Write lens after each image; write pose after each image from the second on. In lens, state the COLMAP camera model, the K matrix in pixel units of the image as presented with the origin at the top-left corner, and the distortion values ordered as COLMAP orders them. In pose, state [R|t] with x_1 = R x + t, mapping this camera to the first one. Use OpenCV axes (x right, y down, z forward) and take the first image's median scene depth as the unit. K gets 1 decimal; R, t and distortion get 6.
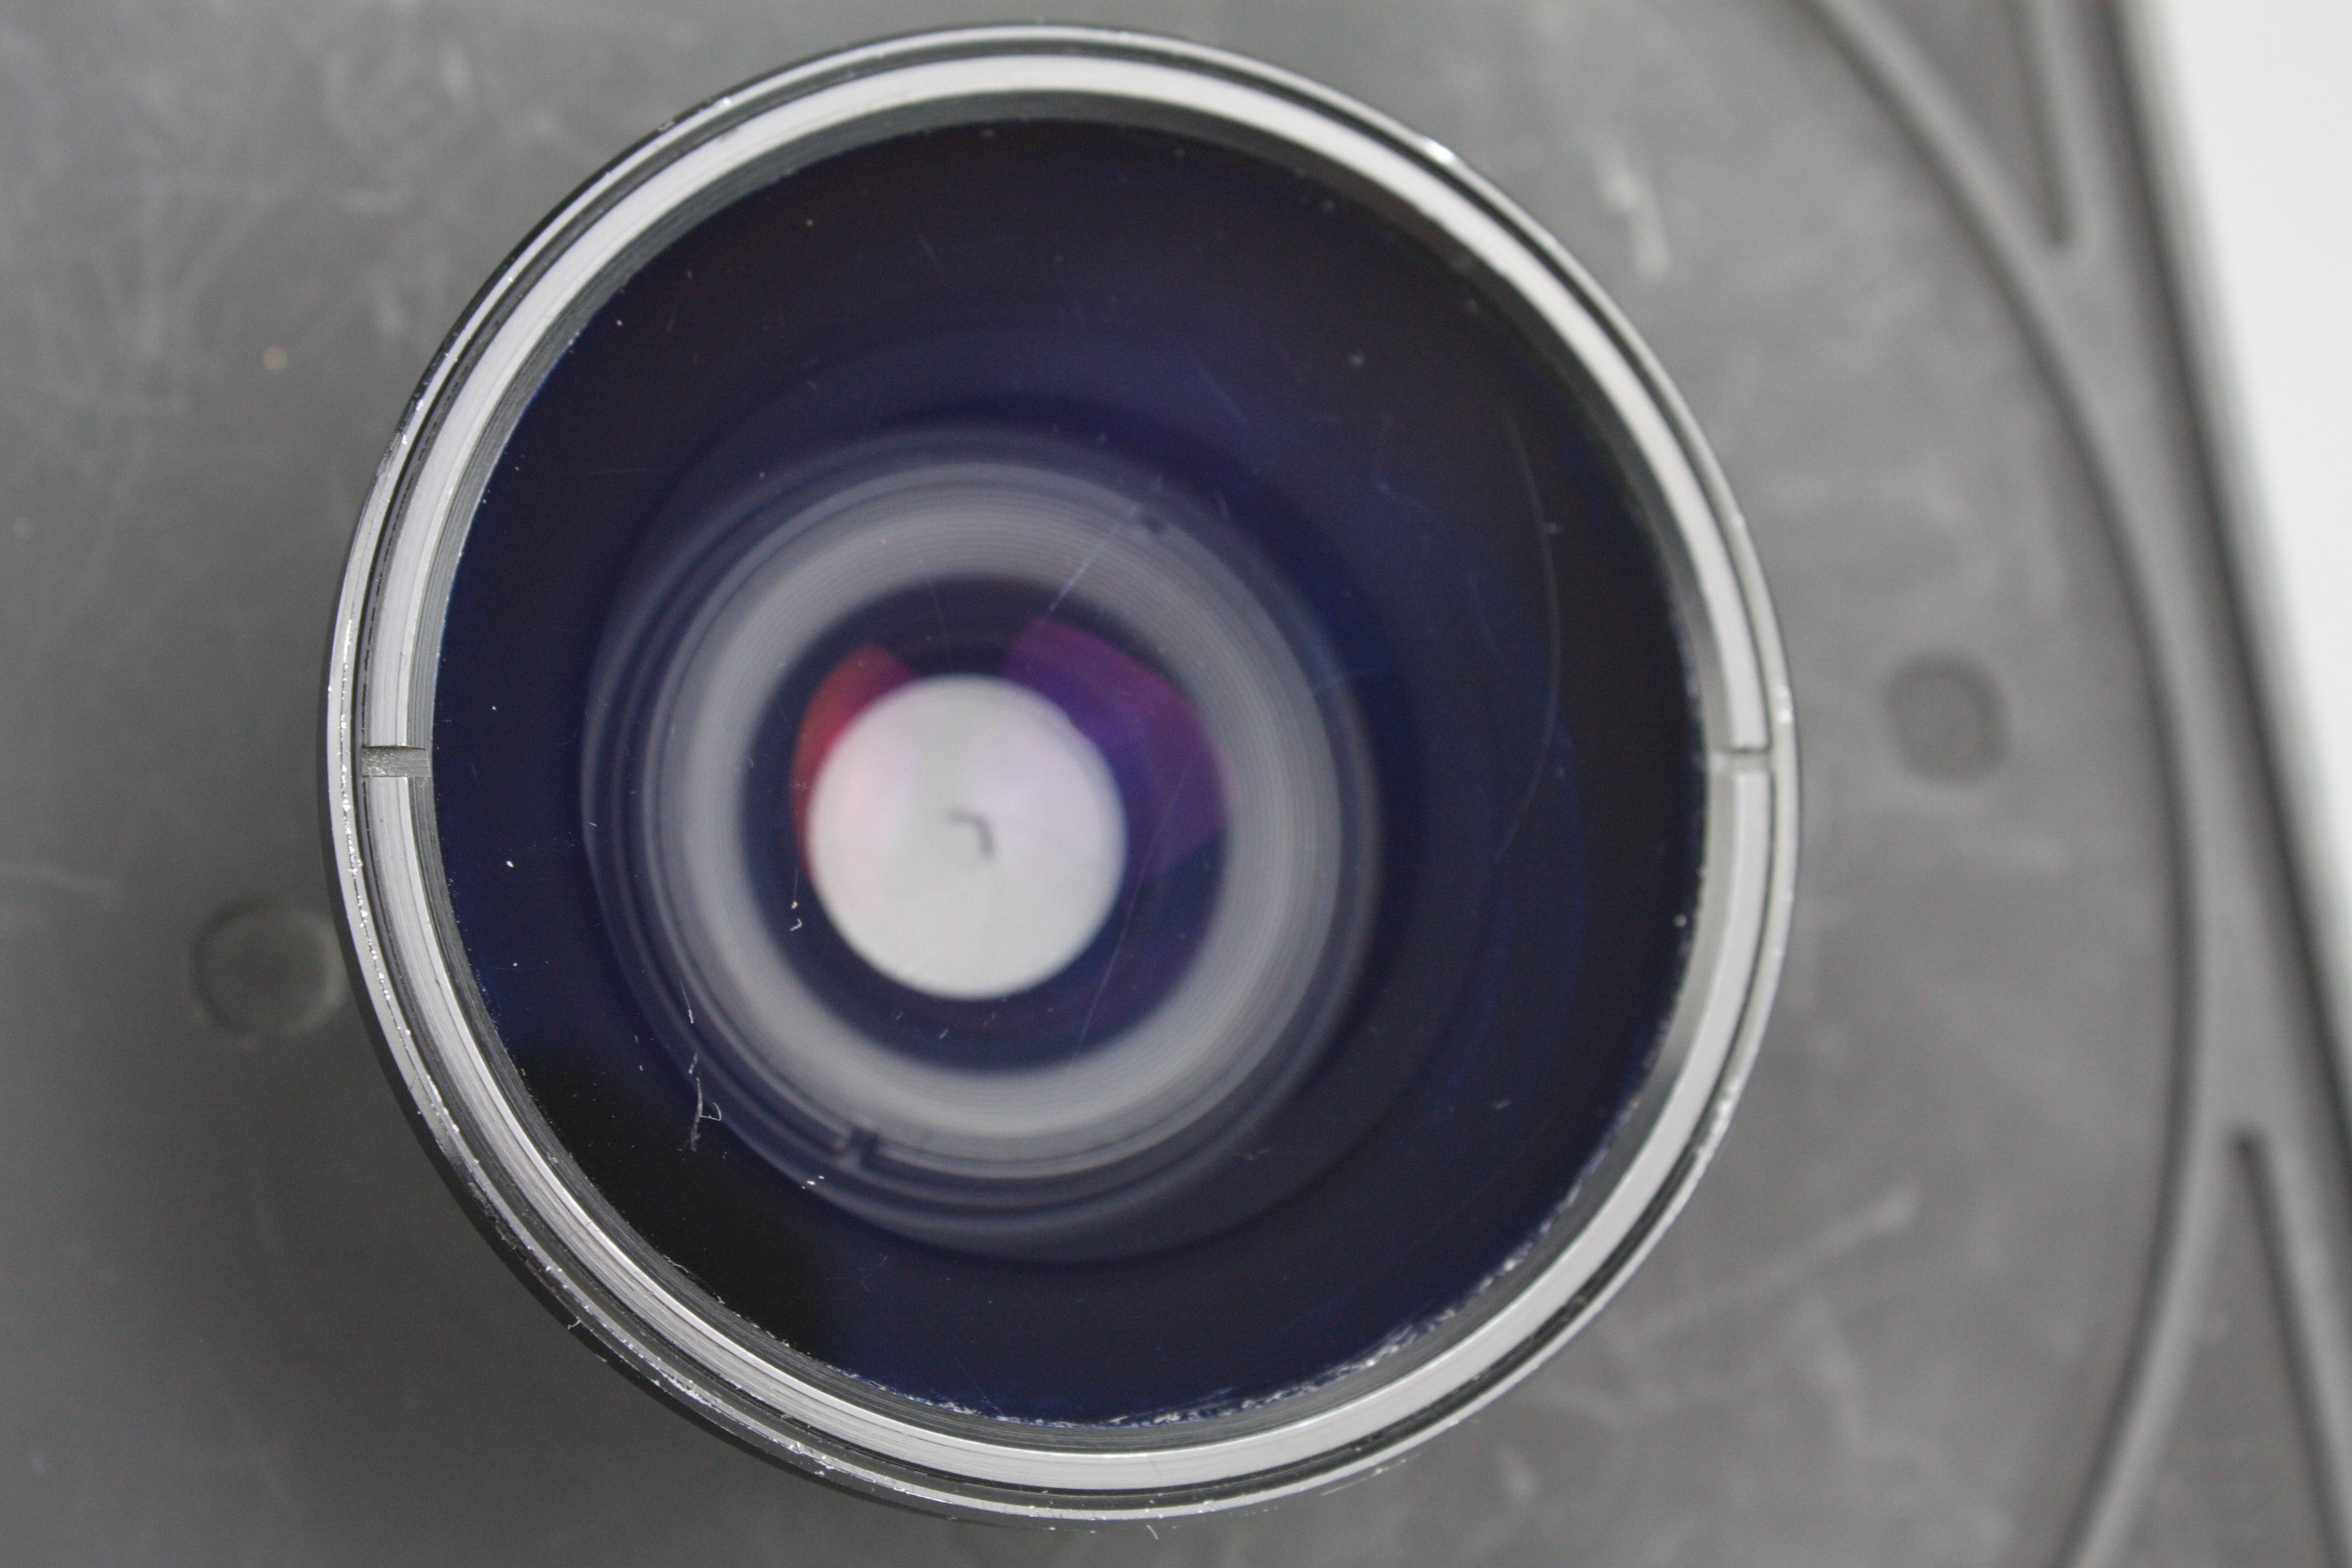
lens RADIAL K [[4586.3, 0, 1176.0], [0, 4586.3, 784.0], [0, 0, 1]] dist [0.022364, 0.209663]
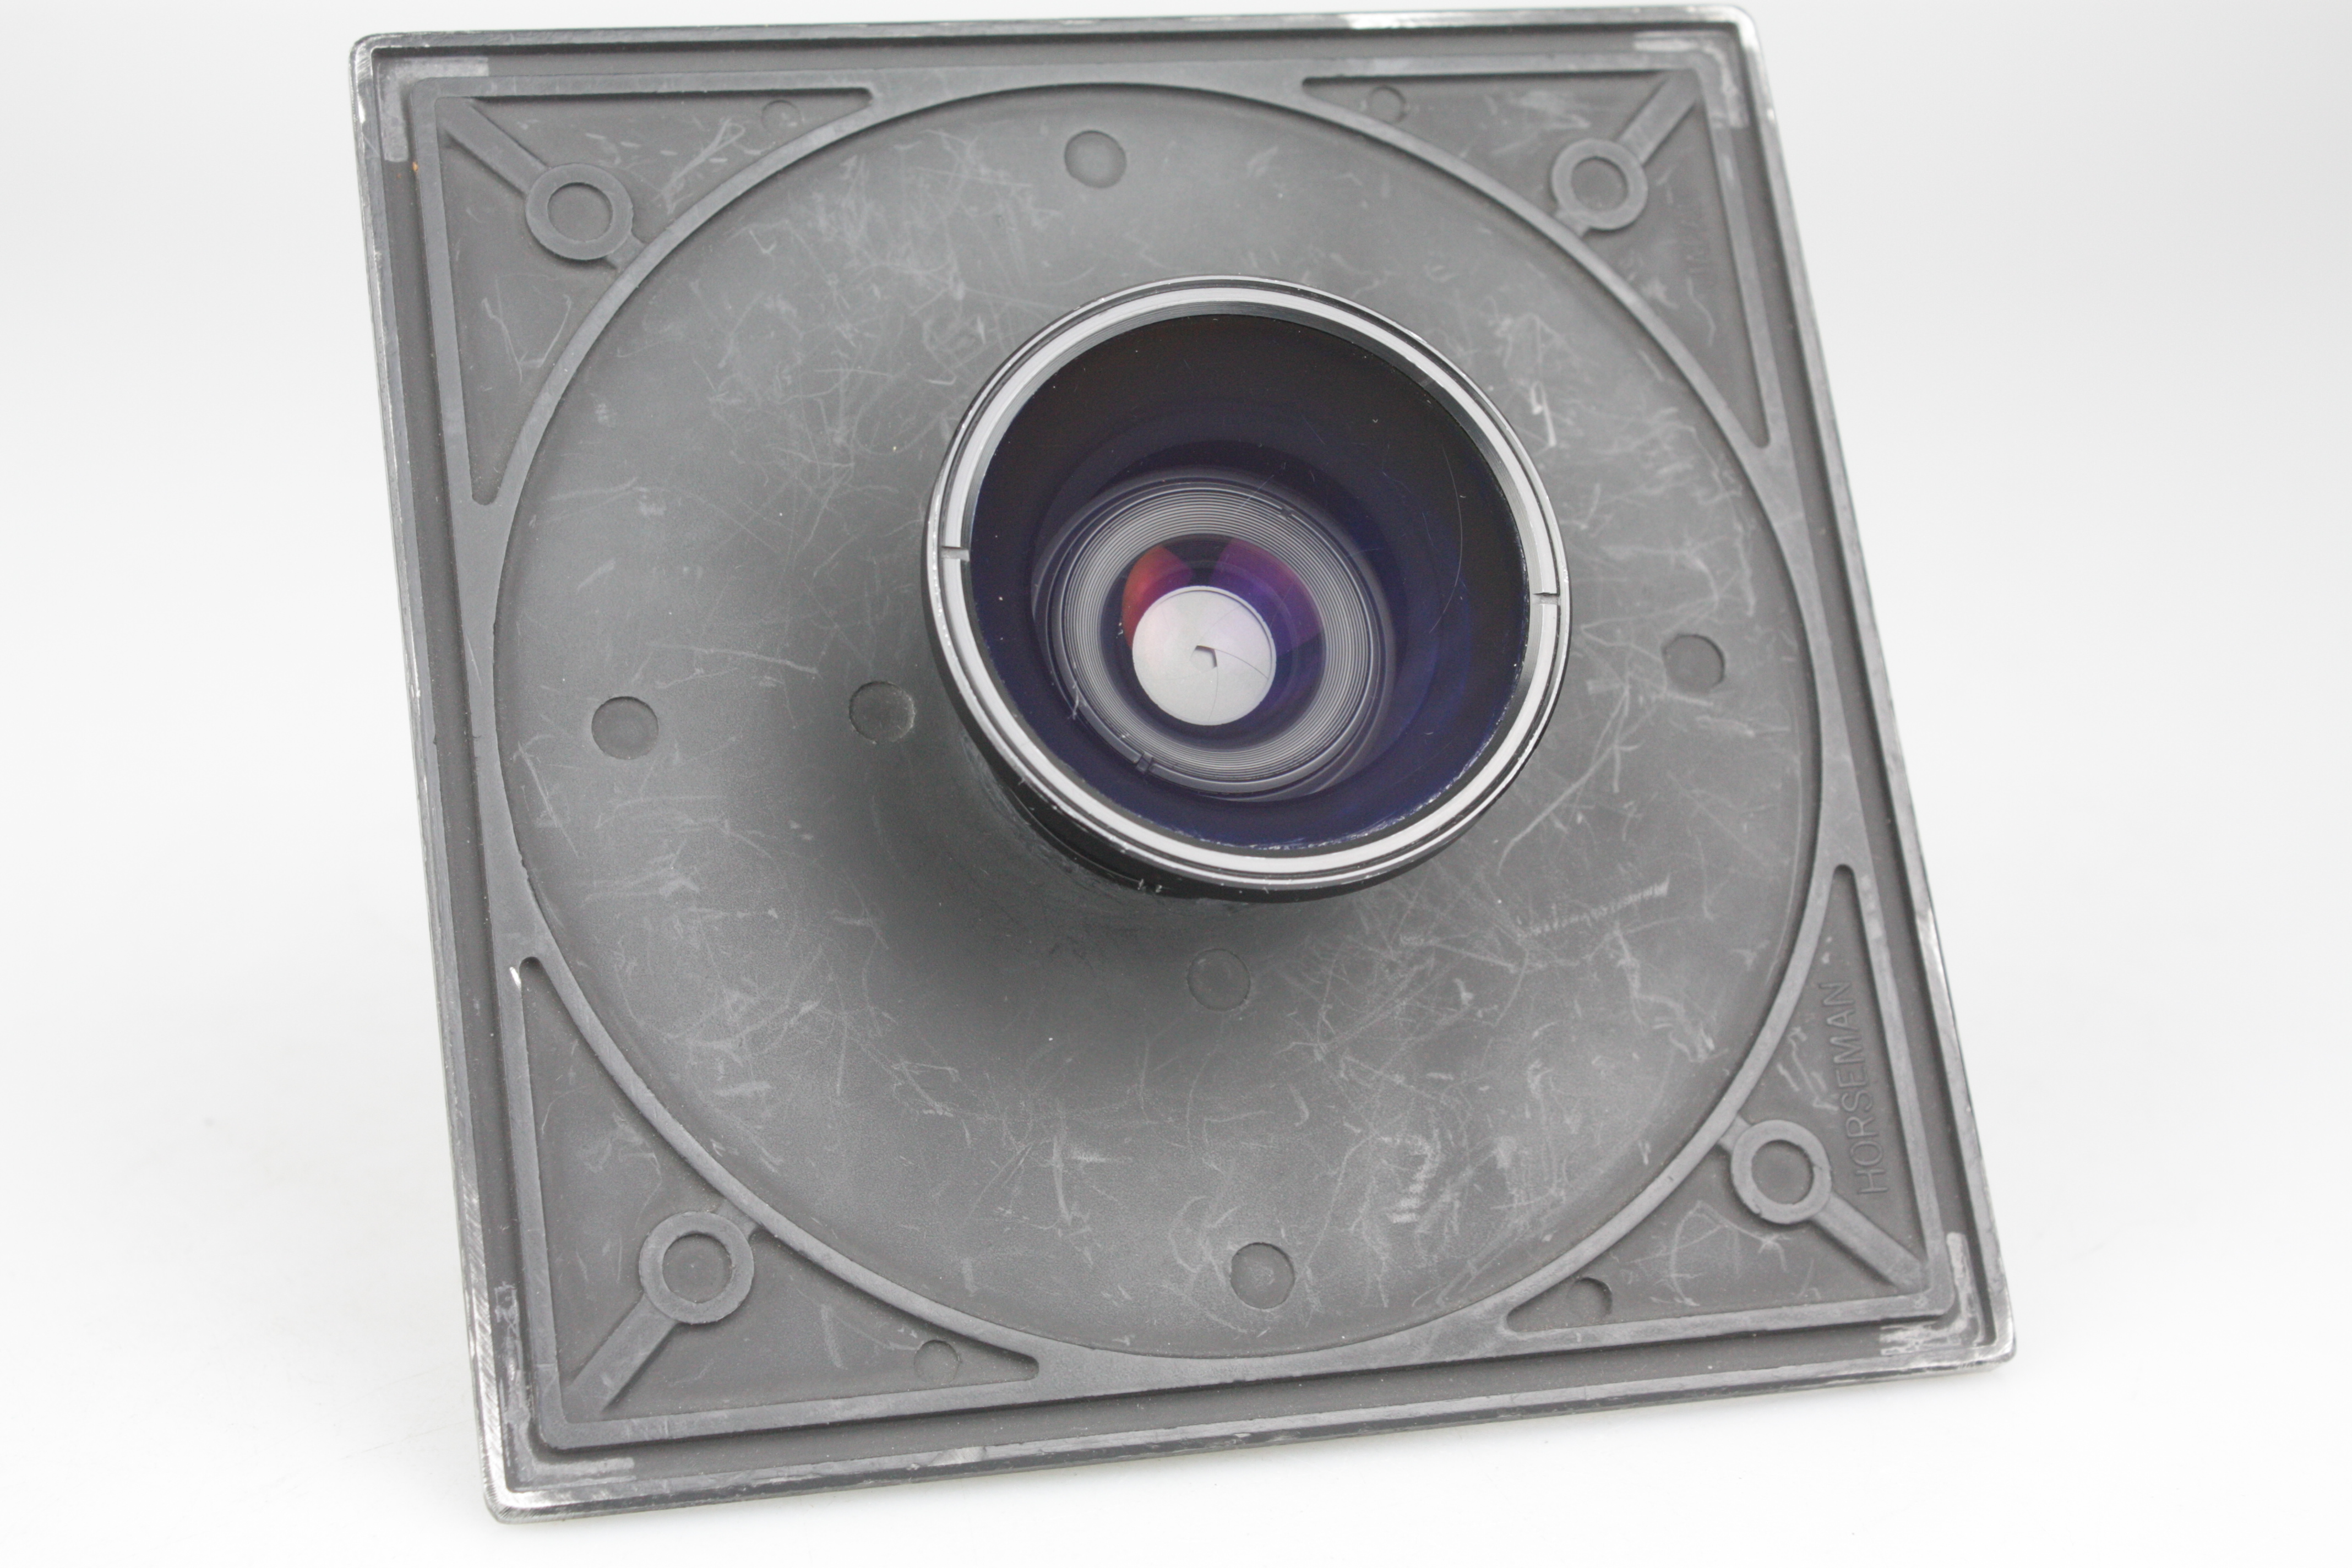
lens RADIAL K [[4726.7, 0, 1176.0], [0, 4726.7, 784.0], [0, 0, 1]] dist [0.037325, 0.056942]
pose [[0.996057, 0.013291, -0.087709, 0.145773], [-0.029587, 0.981874, -0.187211, 0.515140], [0.083631, 0.189068, 0.978396, -1.239441]]
